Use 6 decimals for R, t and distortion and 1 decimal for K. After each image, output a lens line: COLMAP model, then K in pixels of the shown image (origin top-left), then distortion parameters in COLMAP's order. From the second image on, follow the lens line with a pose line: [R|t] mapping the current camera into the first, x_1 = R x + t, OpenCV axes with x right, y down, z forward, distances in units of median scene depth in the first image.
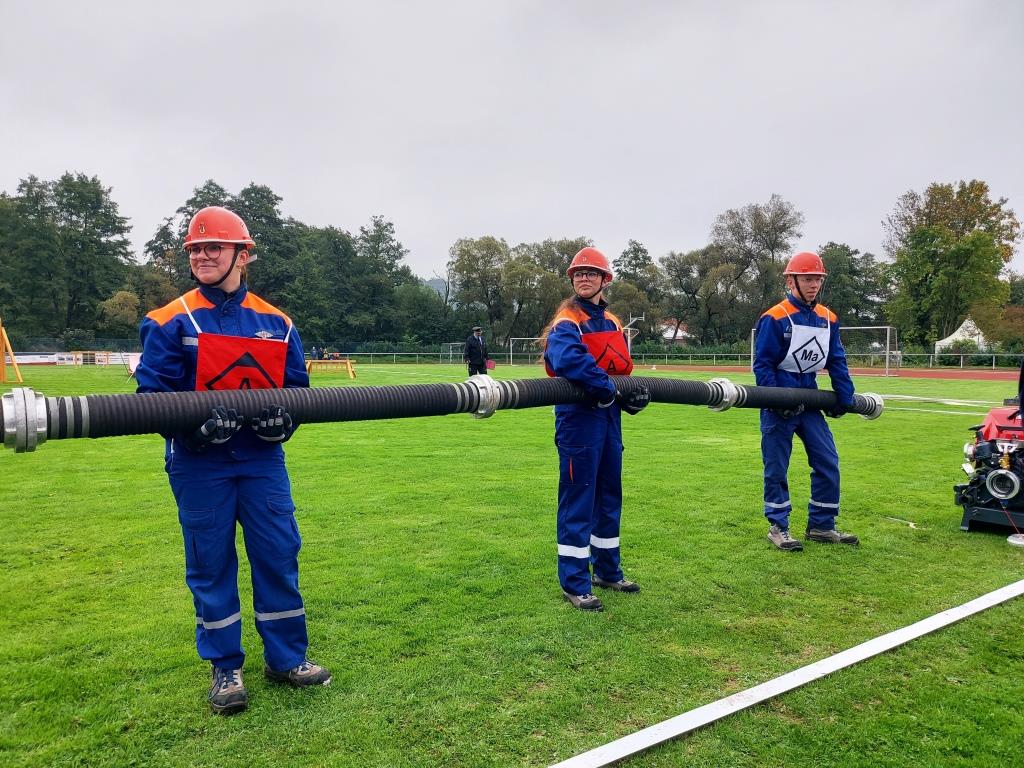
lens RADIAL K [[746.6, 0, 510.8], [0, 746.6, 375.5], [0, 0, 1]] dist [0.052035, -0.042968]
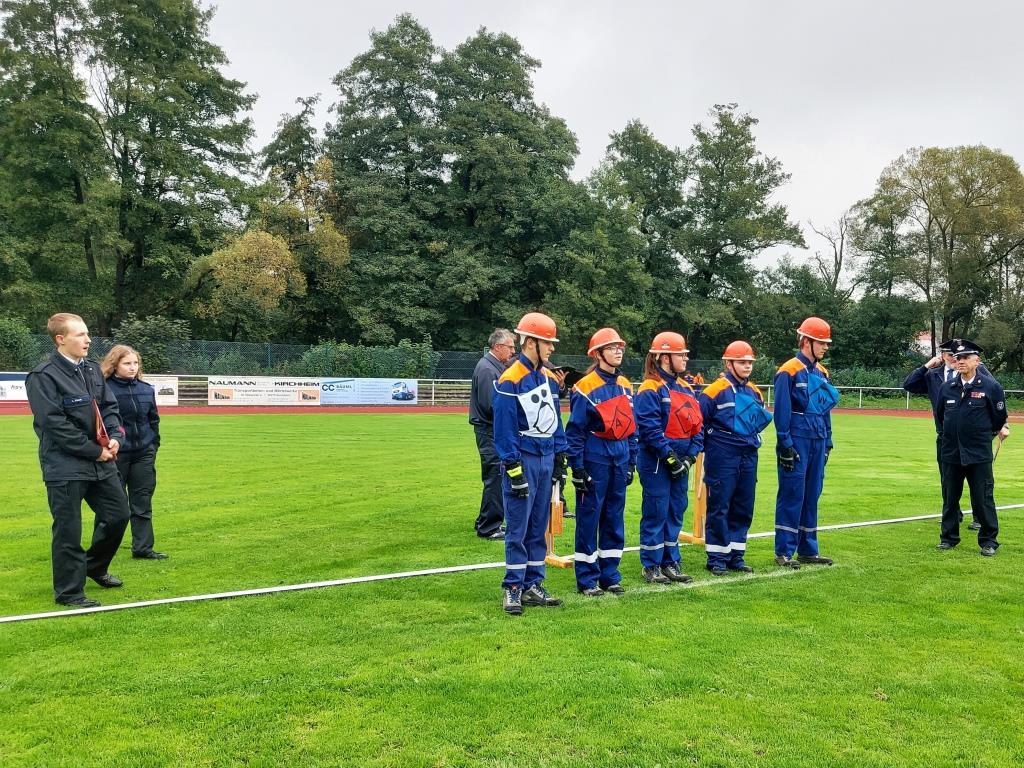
lens RADIAL K [[746.6, 0, 499.4], [0, 746.6, 400.4], [0, 0, 1]] dist [0.052035, -0.042968]
pose [[0.999296, 0.025318, 0.027680, -0.344377], [-0.026208, 0.999135, 0.032278, -0.029109], [-0.026839, -0.032981, 0.999096, 0.504497]]
